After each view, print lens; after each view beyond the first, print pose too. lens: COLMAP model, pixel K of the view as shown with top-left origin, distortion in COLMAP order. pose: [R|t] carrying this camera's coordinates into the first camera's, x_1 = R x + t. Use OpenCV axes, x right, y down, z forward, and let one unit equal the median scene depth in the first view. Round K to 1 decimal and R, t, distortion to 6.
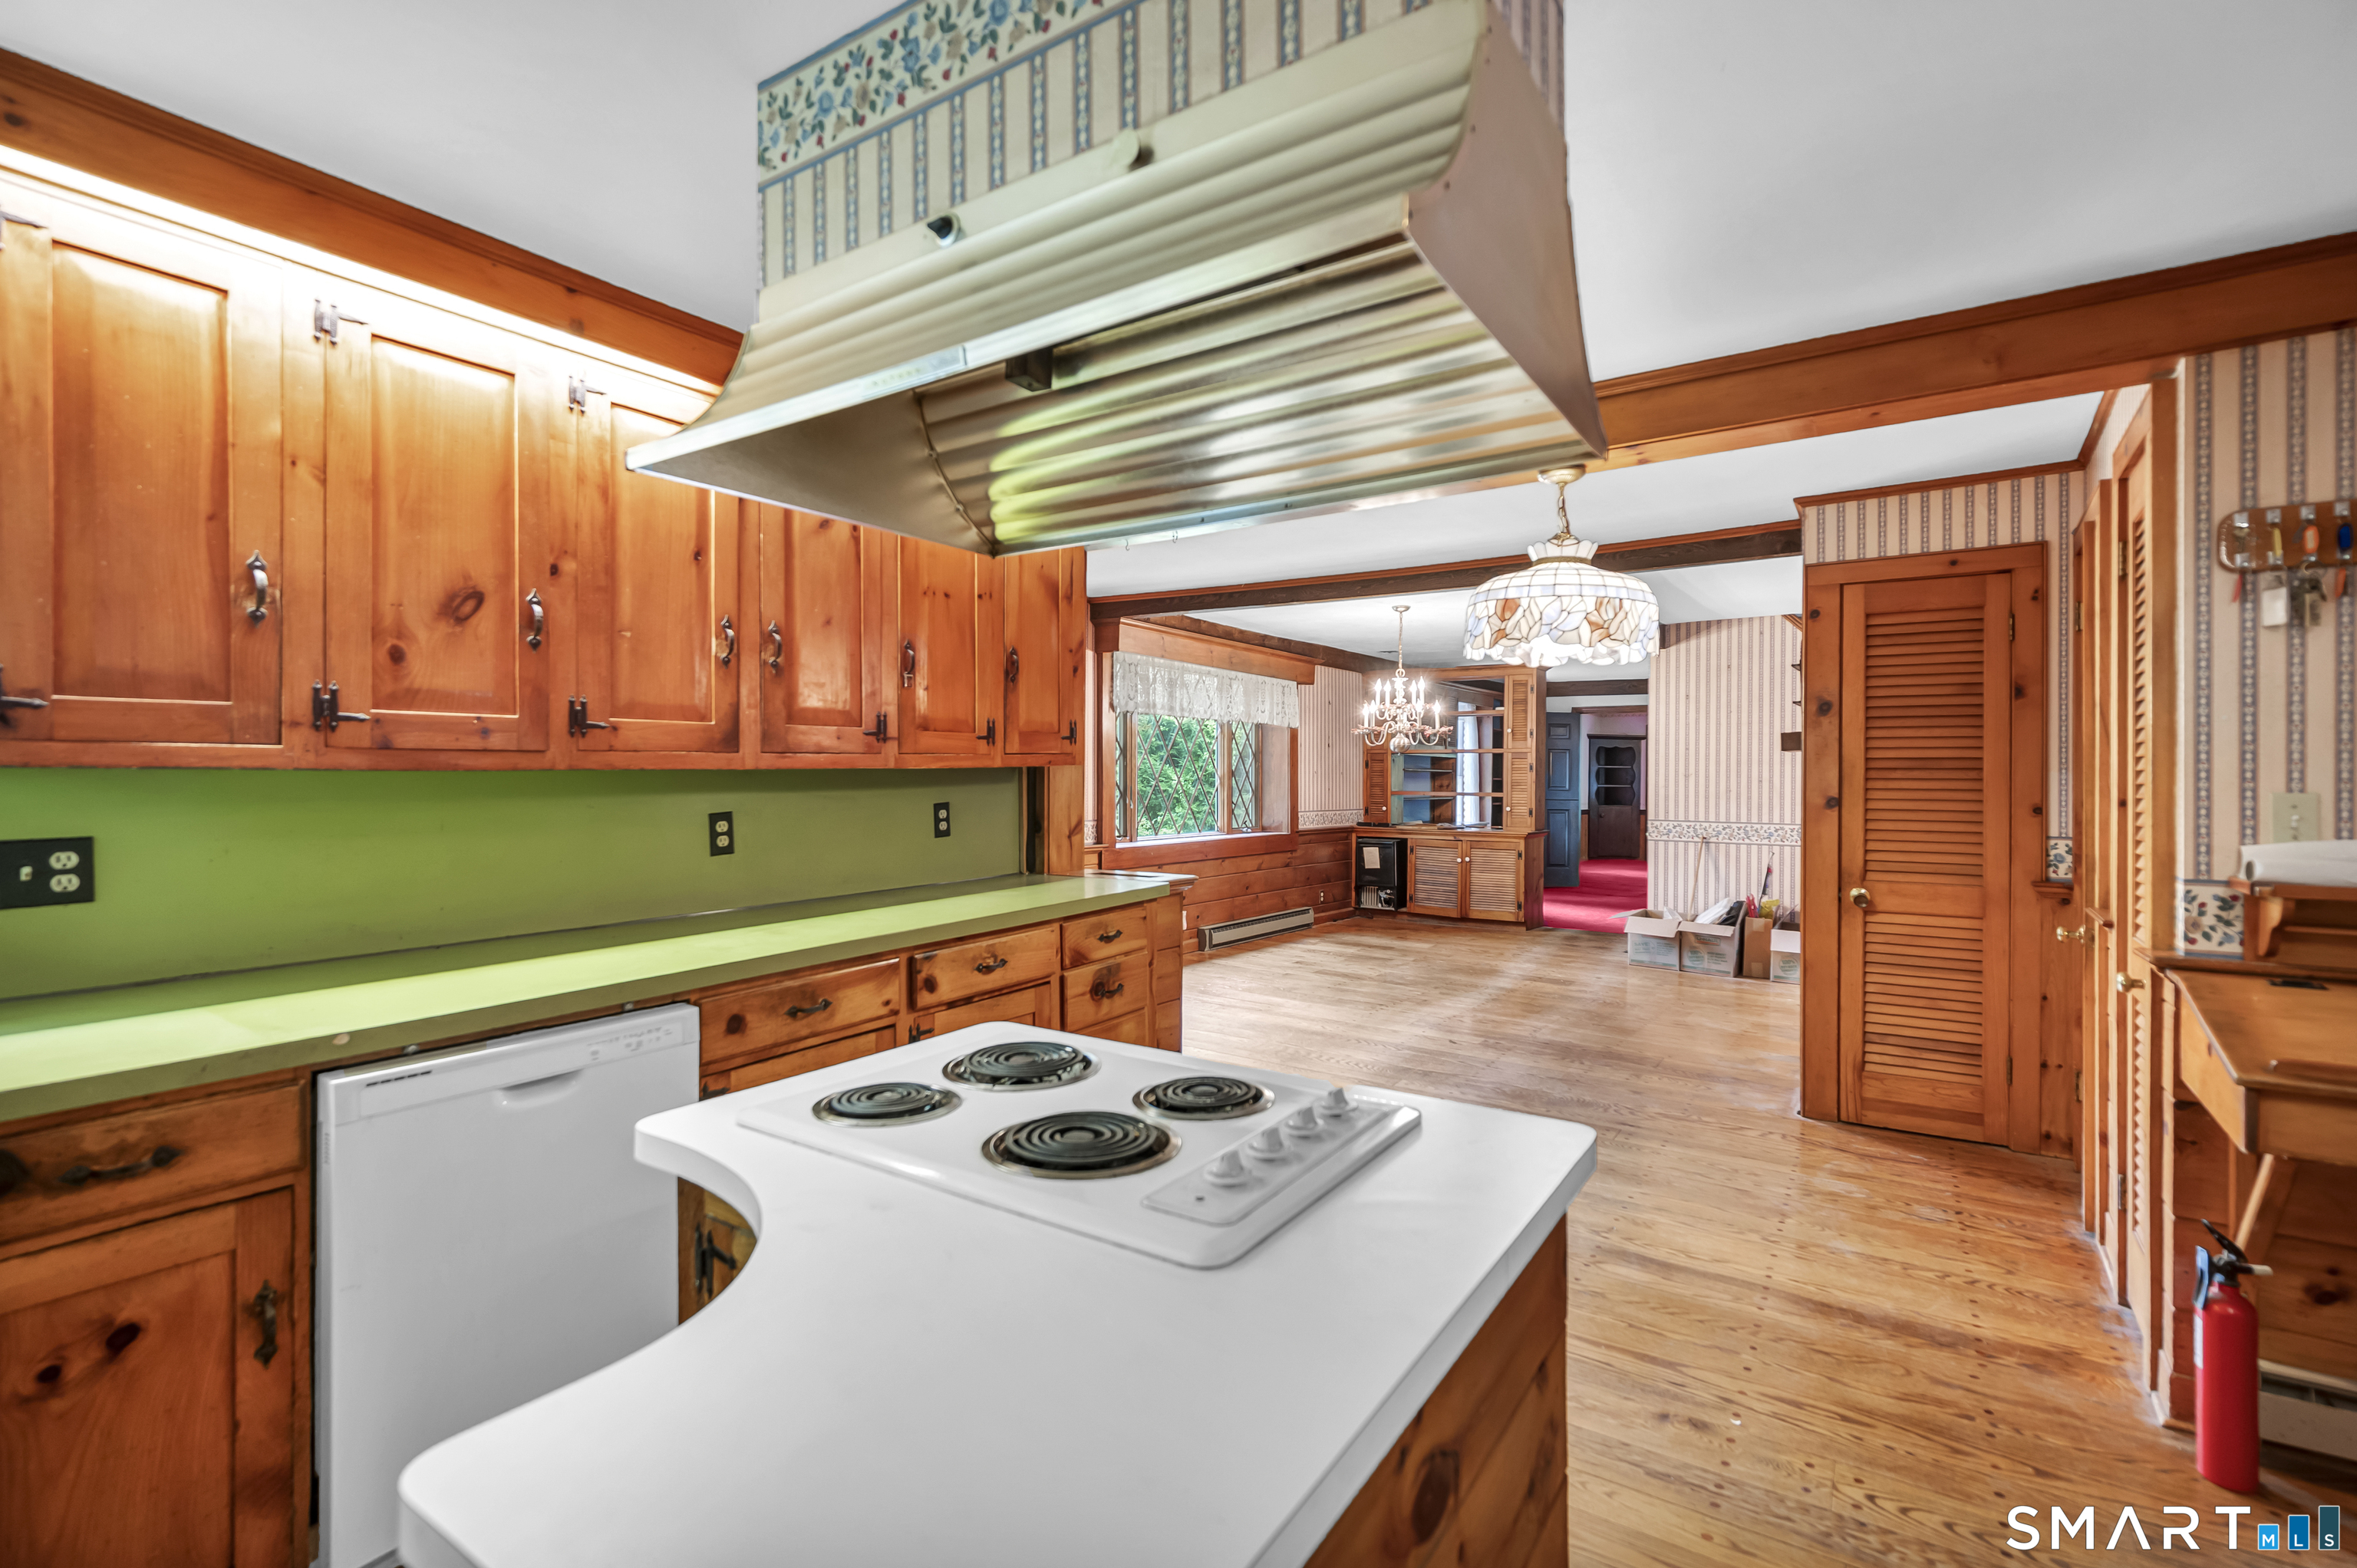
lens RADIAL K [[1050.6, 0, 1187.1], [0, 1050.6, 771.4], [0, 0, 1]] dist [-0.000628, 0.000661]
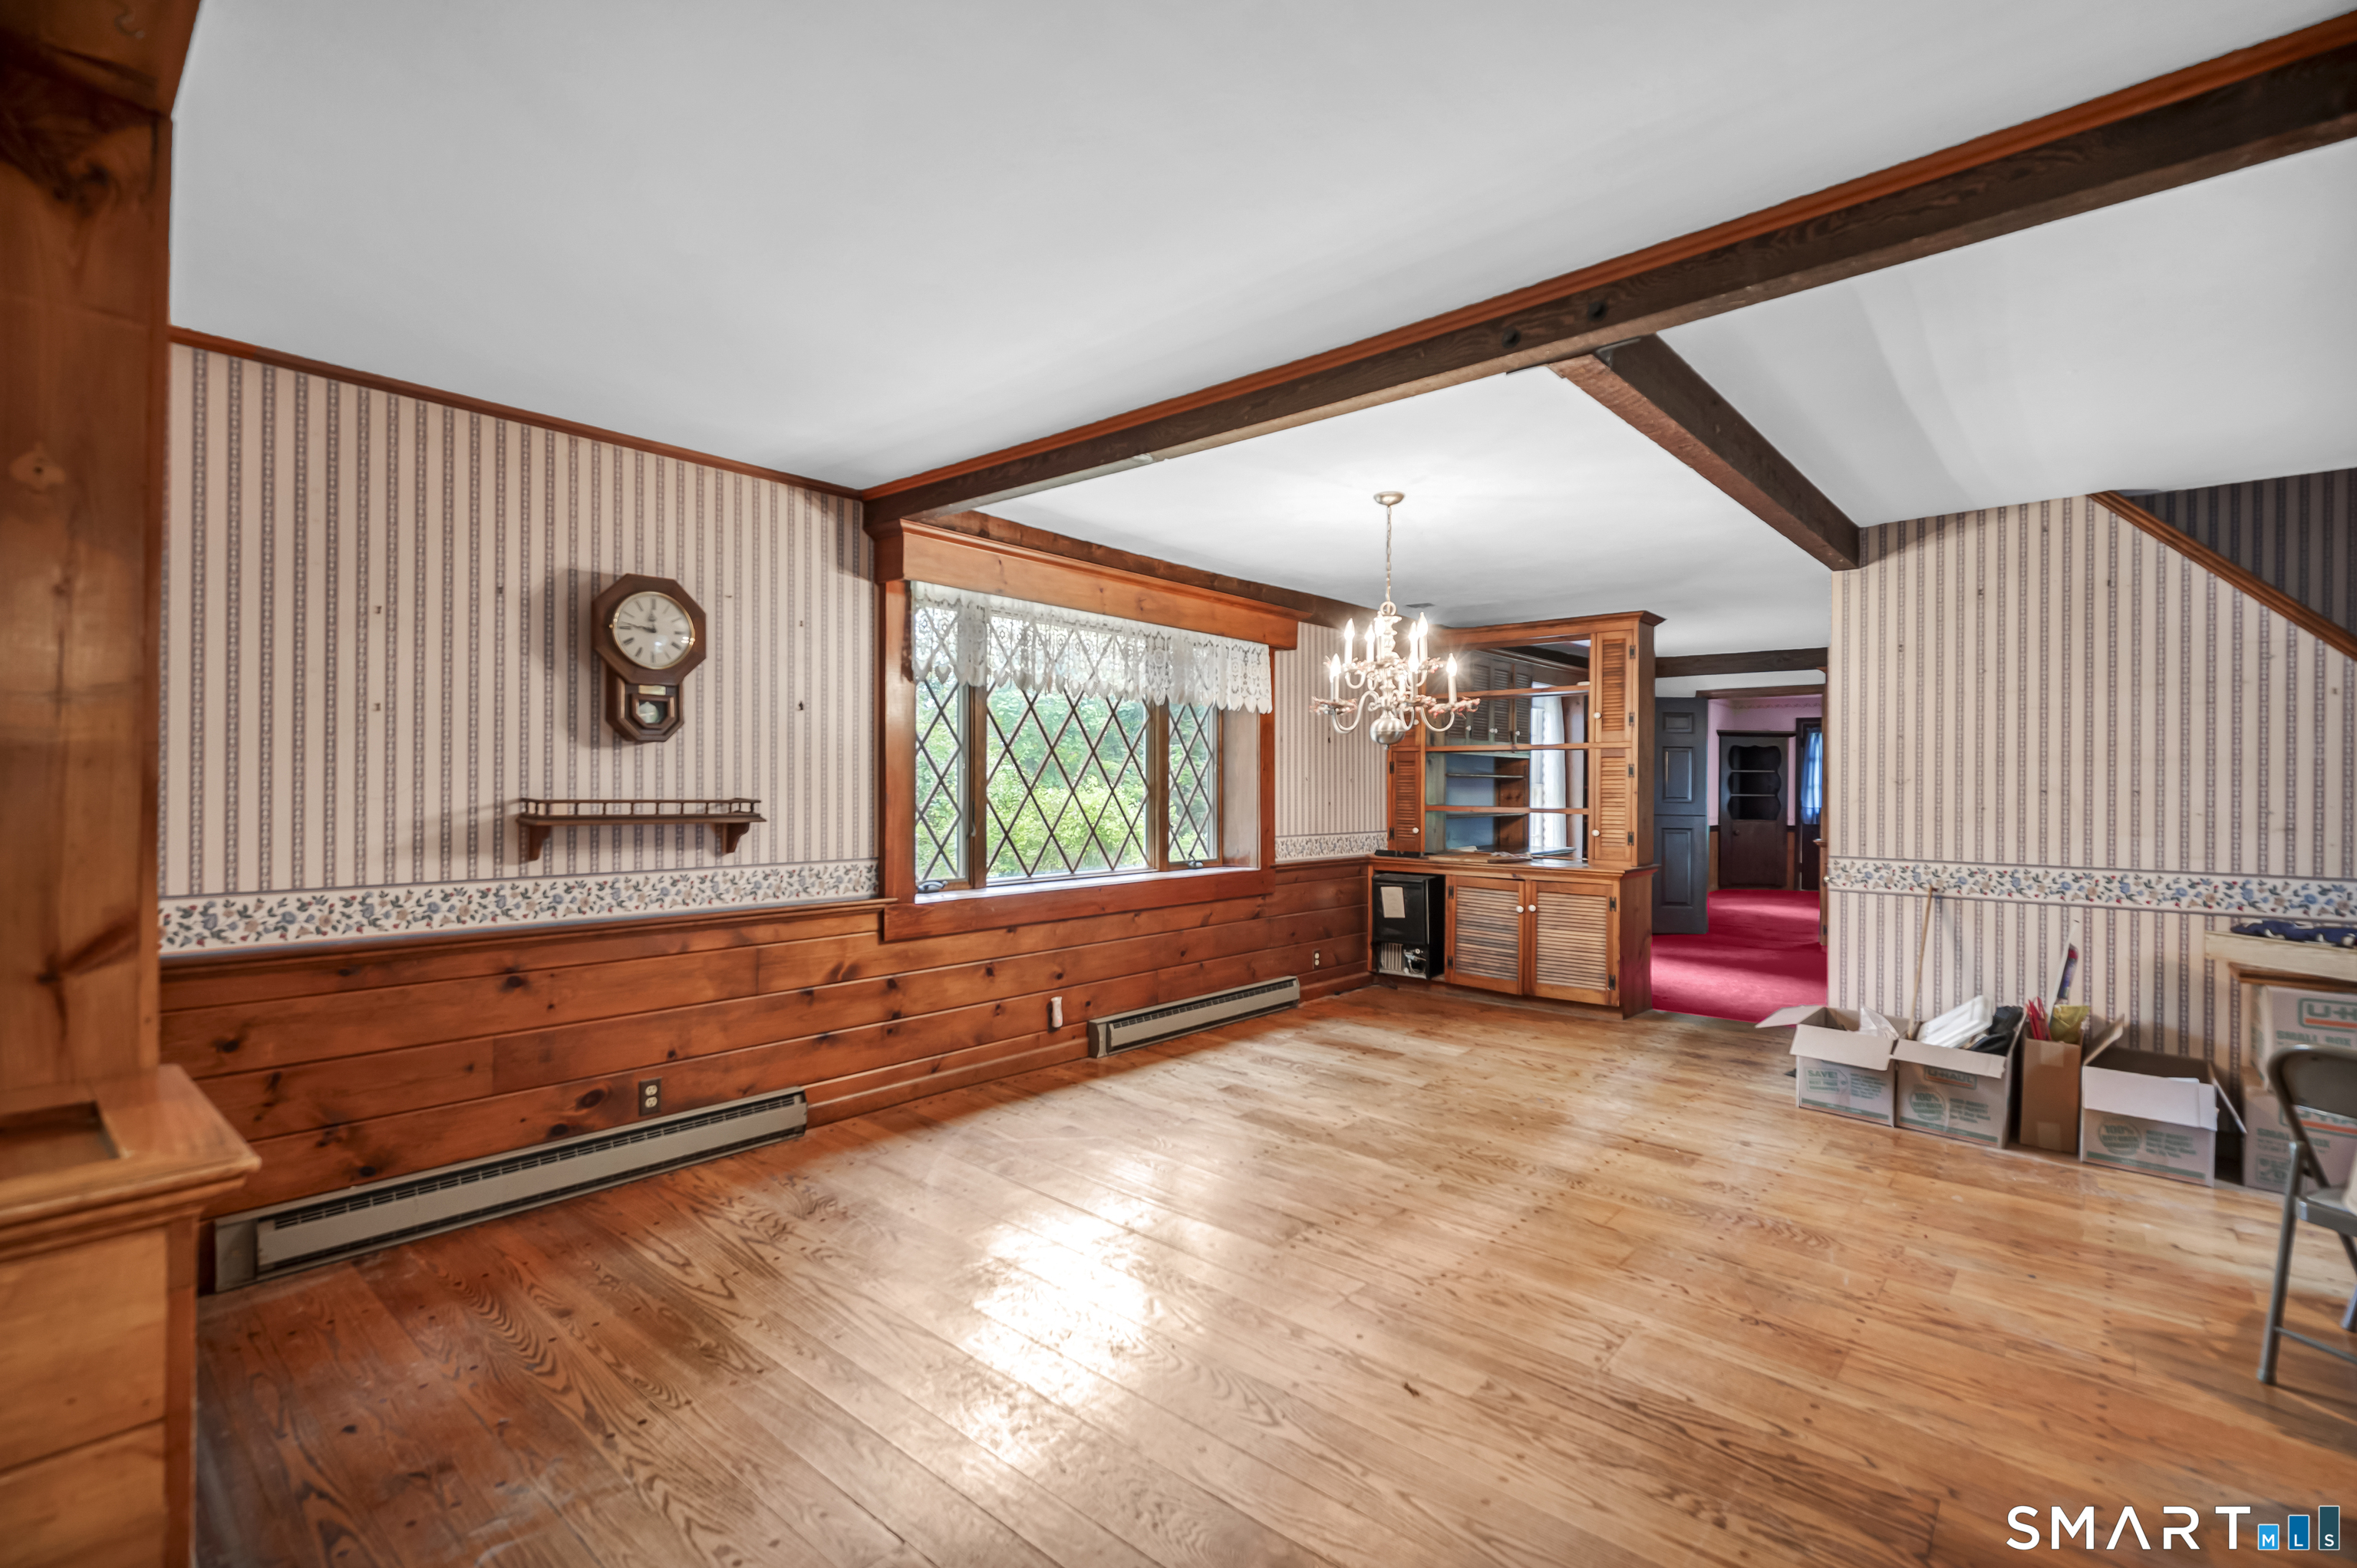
lens RADIAL K [[1050.6, 0, 1175.8], [0, 1050.6, 781.8], [0, 0, 1]] dist [-0.000628, 0.000661]
pose [[0.993979, -0.003312, -0.109517, 0.118465], [0.003475, 0.999993, 0.001302, 0.001340], [0.109512, -0.001675, 0.993984, 0.320212]]
